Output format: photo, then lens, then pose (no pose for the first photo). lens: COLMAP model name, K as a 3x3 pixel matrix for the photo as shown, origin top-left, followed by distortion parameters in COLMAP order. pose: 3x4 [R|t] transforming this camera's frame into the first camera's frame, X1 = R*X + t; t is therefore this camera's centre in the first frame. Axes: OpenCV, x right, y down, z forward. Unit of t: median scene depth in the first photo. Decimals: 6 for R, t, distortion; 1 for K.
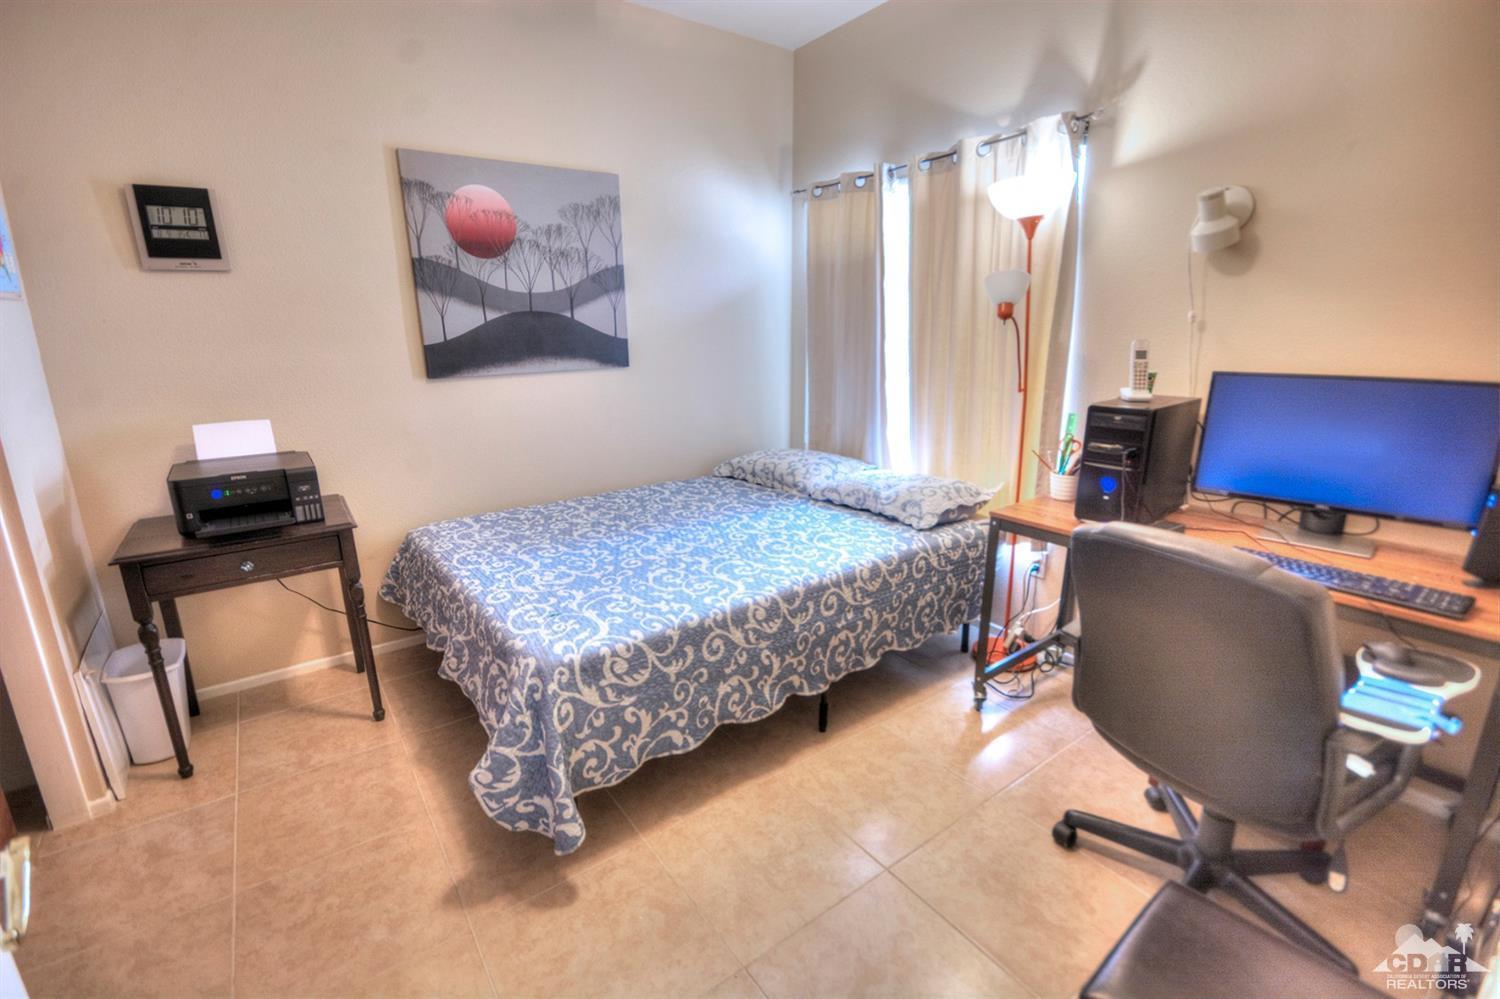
lens RADIAL K [[676.7, 0, 739.7], [0, 676.7, 500.3], [0, 0, 1]] dist [-0.000498, -0.006317]
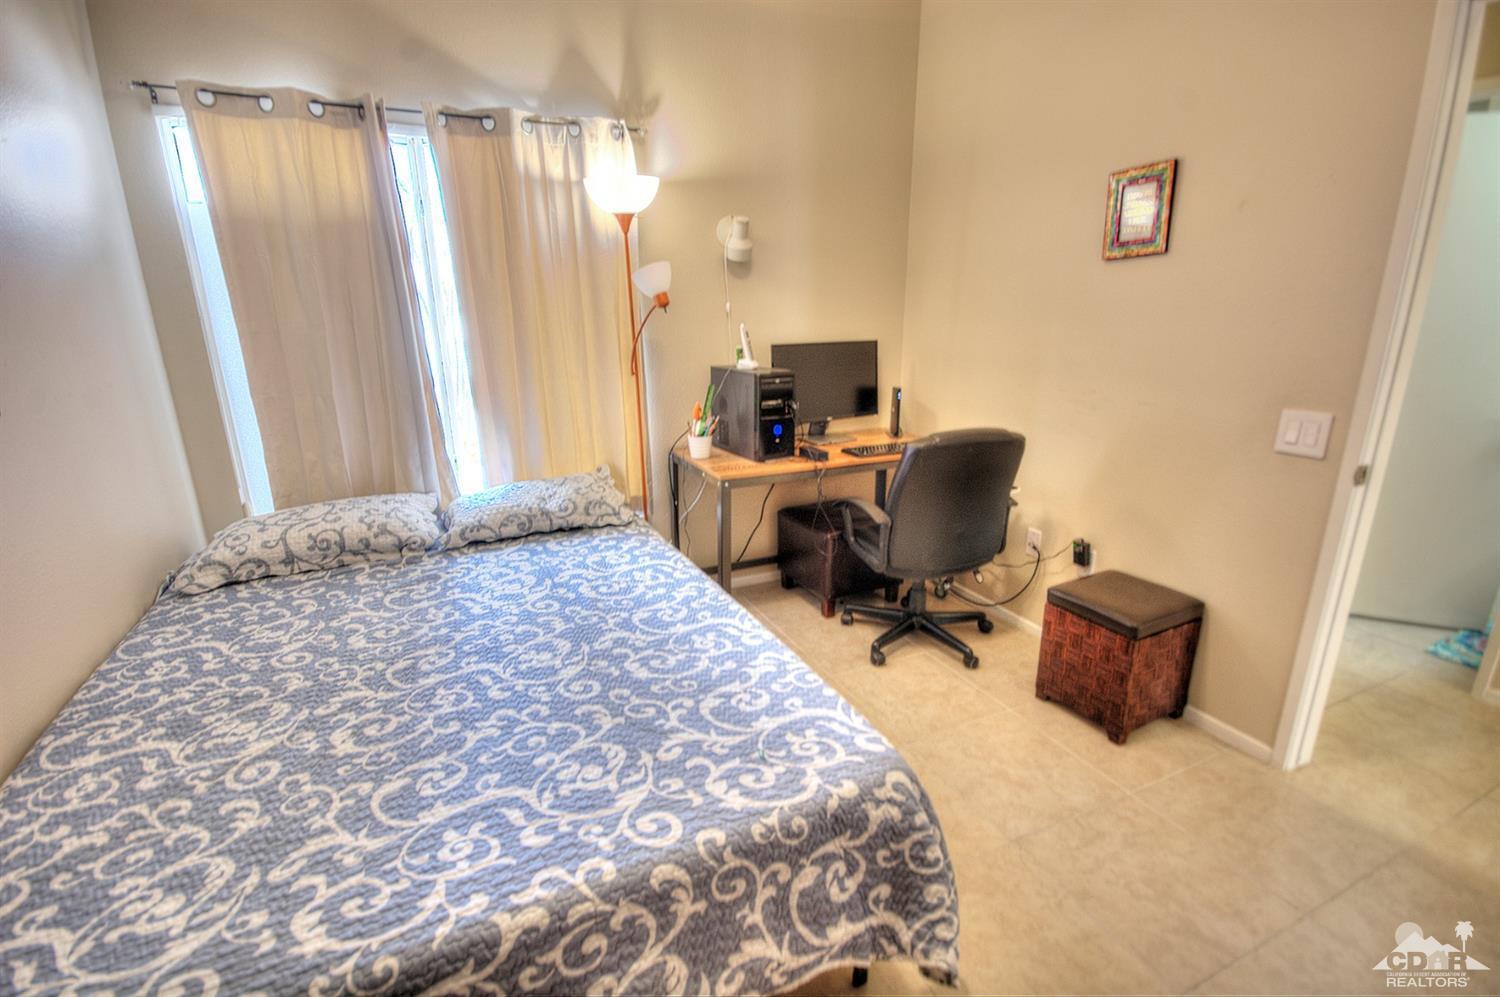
lens RADIAL K [[676.7, 0, 742.8], [0, 676.7, 498.9], [0, 0, 1]] dist [-0.000498, -0.006317]
pose [[0.171419, -0.255524, 0.951485, -0.589650], [0.250471, 0.945350, 0.208751, -0.144139], [-0.952827, 0.202535, 0.226053, 0.581667]]
